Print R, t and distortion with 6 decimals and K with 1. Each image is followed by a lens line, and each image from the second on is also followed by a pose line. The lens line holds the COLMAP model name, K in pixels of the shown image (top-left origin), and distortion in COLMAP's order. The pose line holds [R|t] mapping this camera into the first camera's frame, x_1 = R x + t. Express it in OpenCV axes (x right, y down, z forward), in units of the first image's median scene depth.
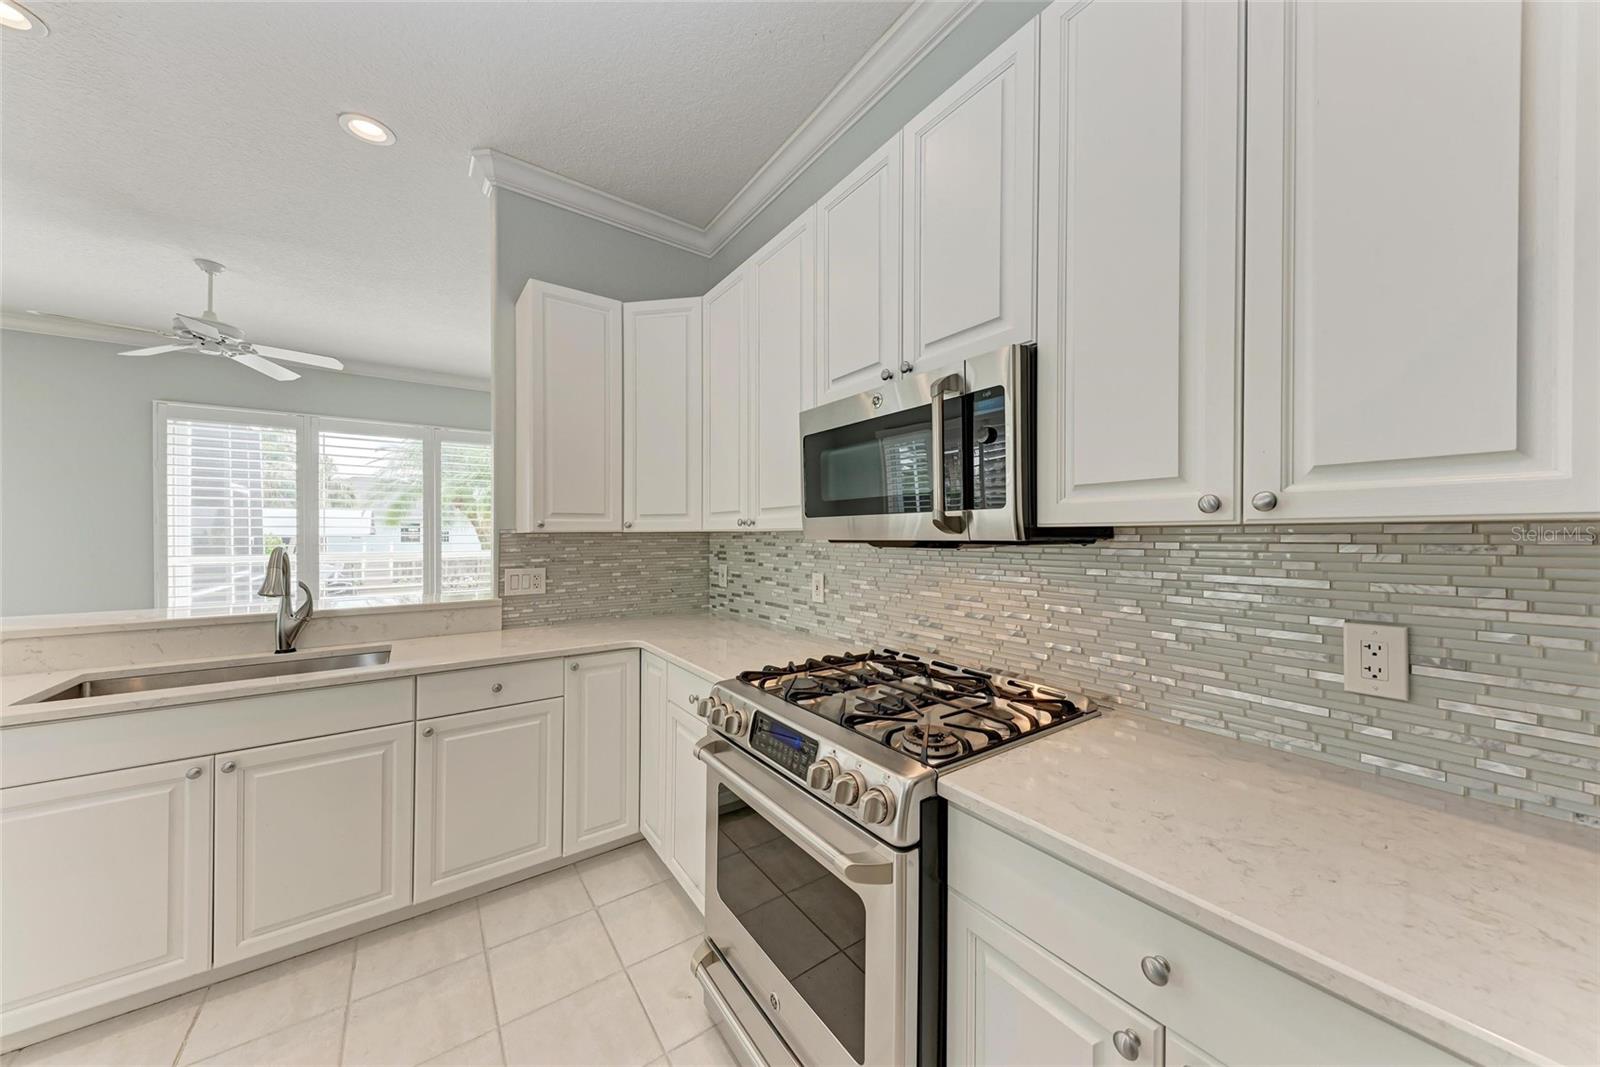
lens RADIAL K [[555.8, 0, 803.5], [0, 555.8, 528.8], [0, 0, 1]] dist [0.013934, 0.000031]
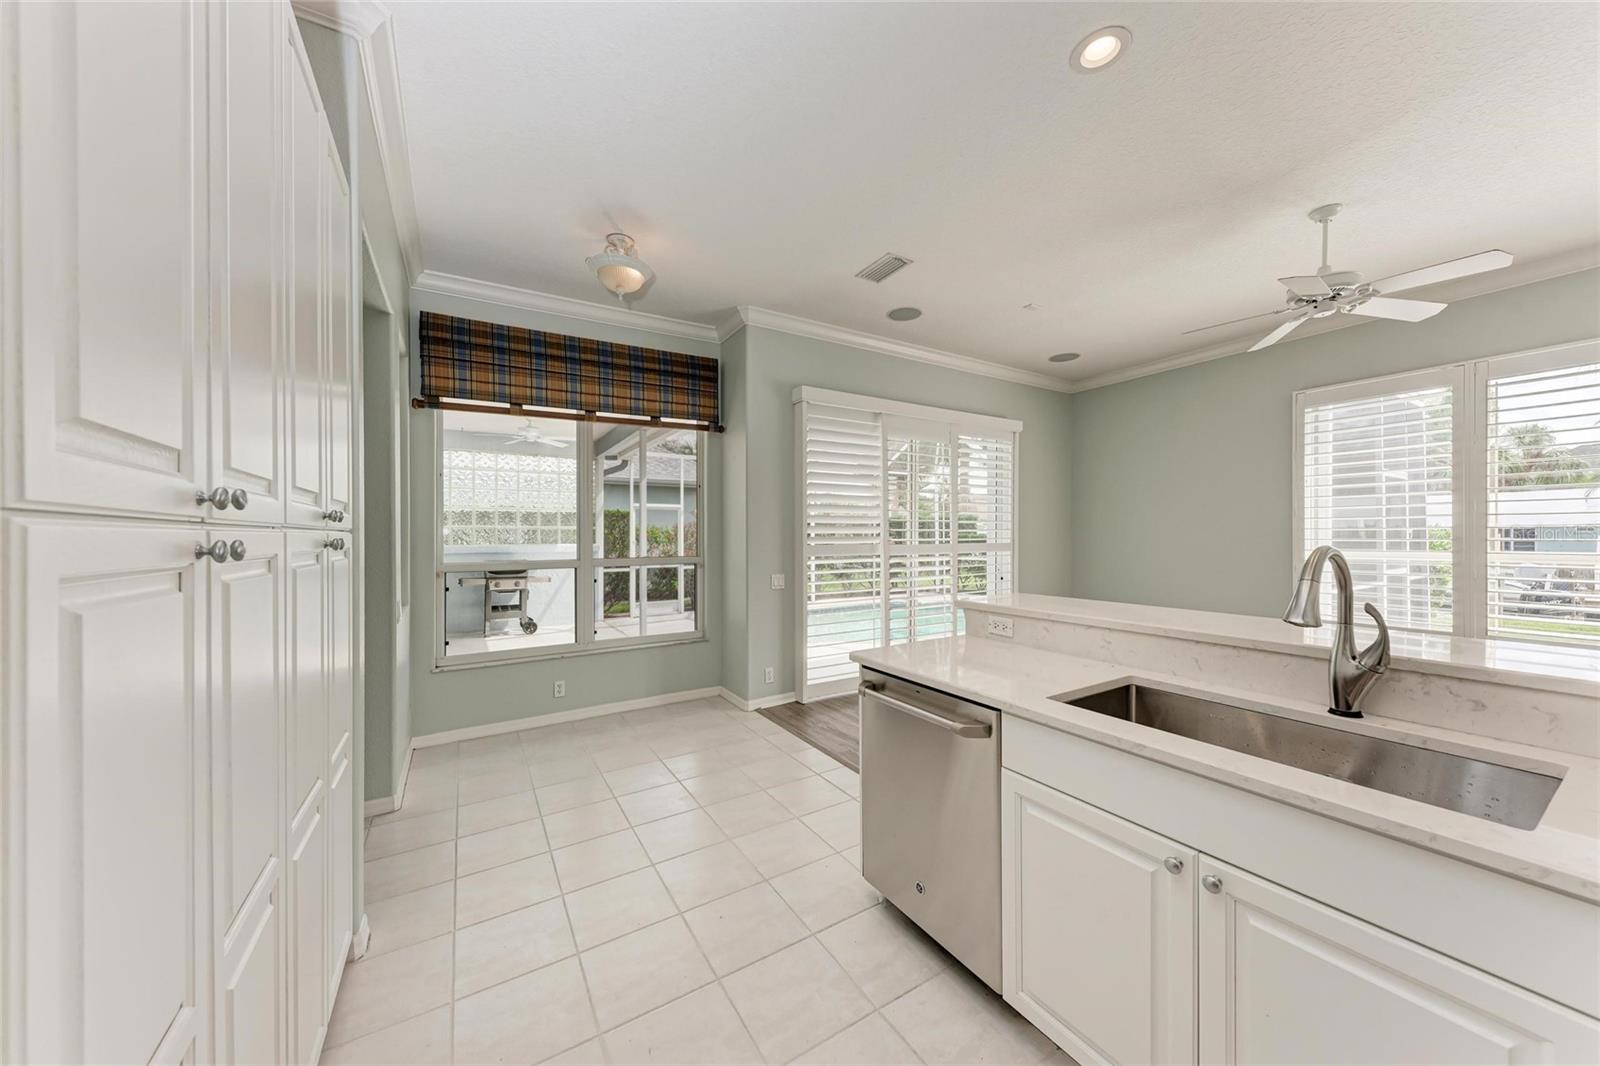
lens RADIAL K [[552.1, 0, 807.5], [0, 552.1, 539.2], [0, 0, 1]] dist [0.002392, -0.000110]
pose [[-0.061042, 0.013177, -0.998048, -0.222881], [0.019057, 0.999746, 0.012033, 0.004828], [0.997953, -0.018285, -0.061278, 0.365577]]
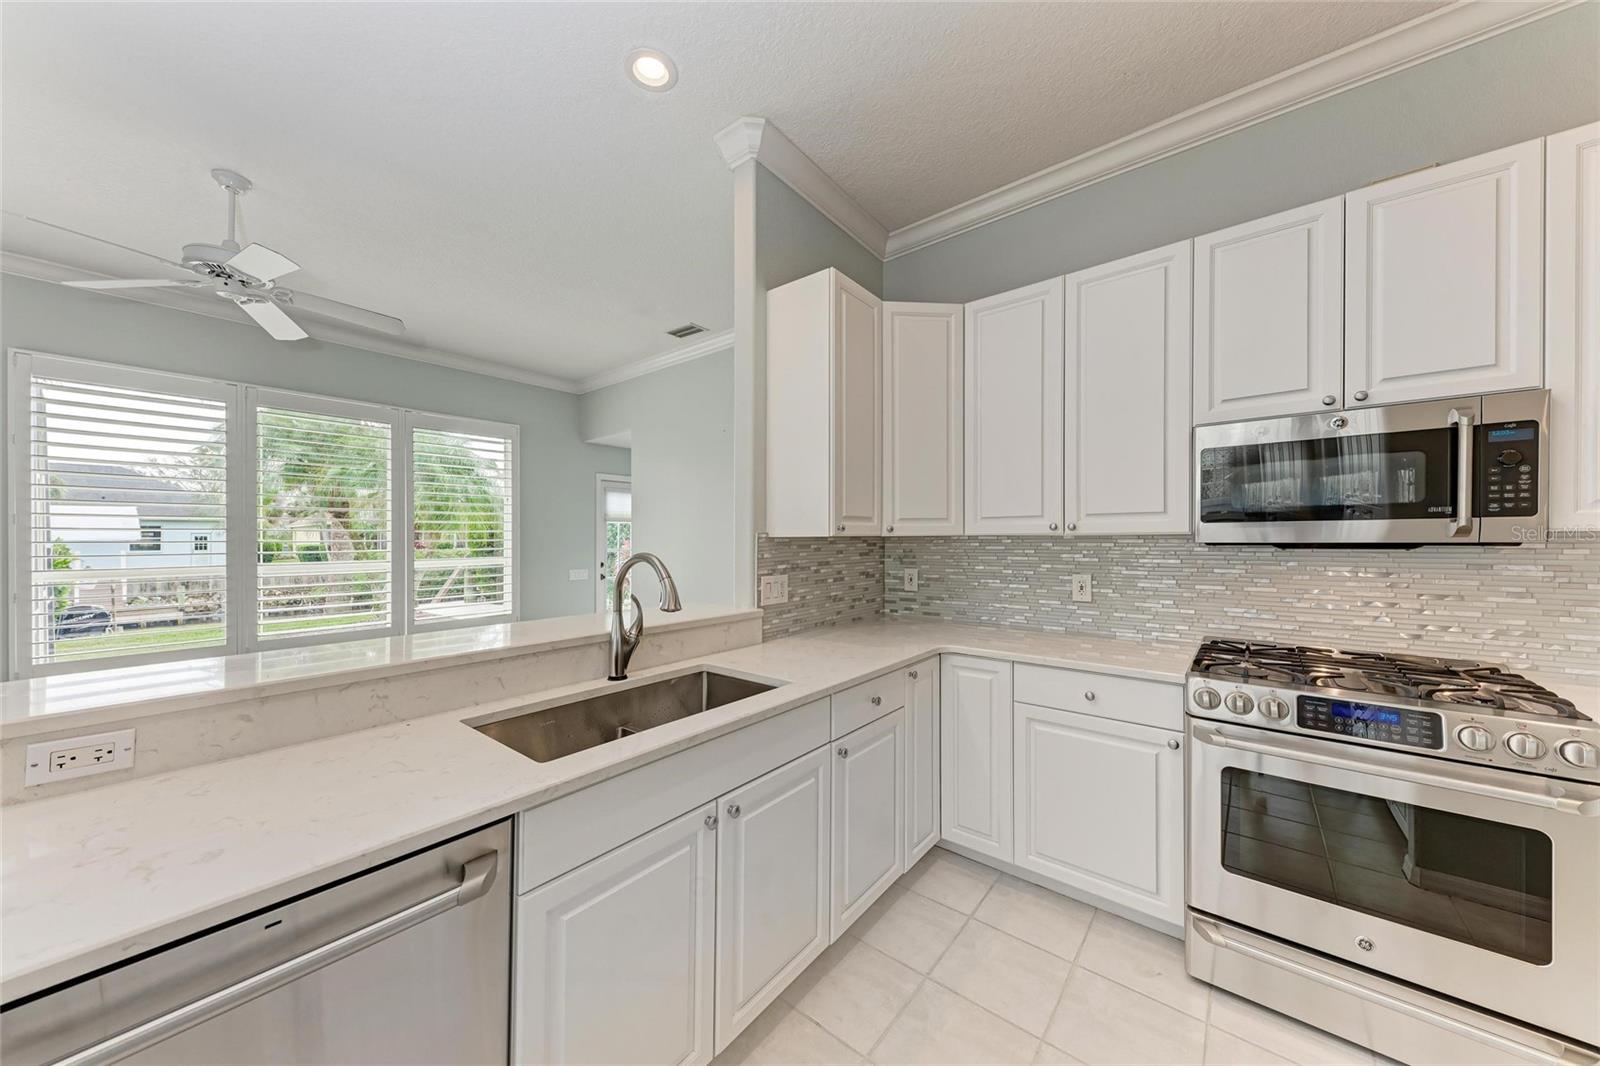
lens RADIAL K [[552.1, 0, 807.5], [0, 552.1, 539.2], [0, 0, 1]] dist [0.002392, -0.000110]
pose [[0.961475, -0.001185, 0.274889, -0.721057], [-0.001508, 0.999953, 0.009588, 0.001879], [-0.274888, -0.009633, 0.961428, 0.109601]]
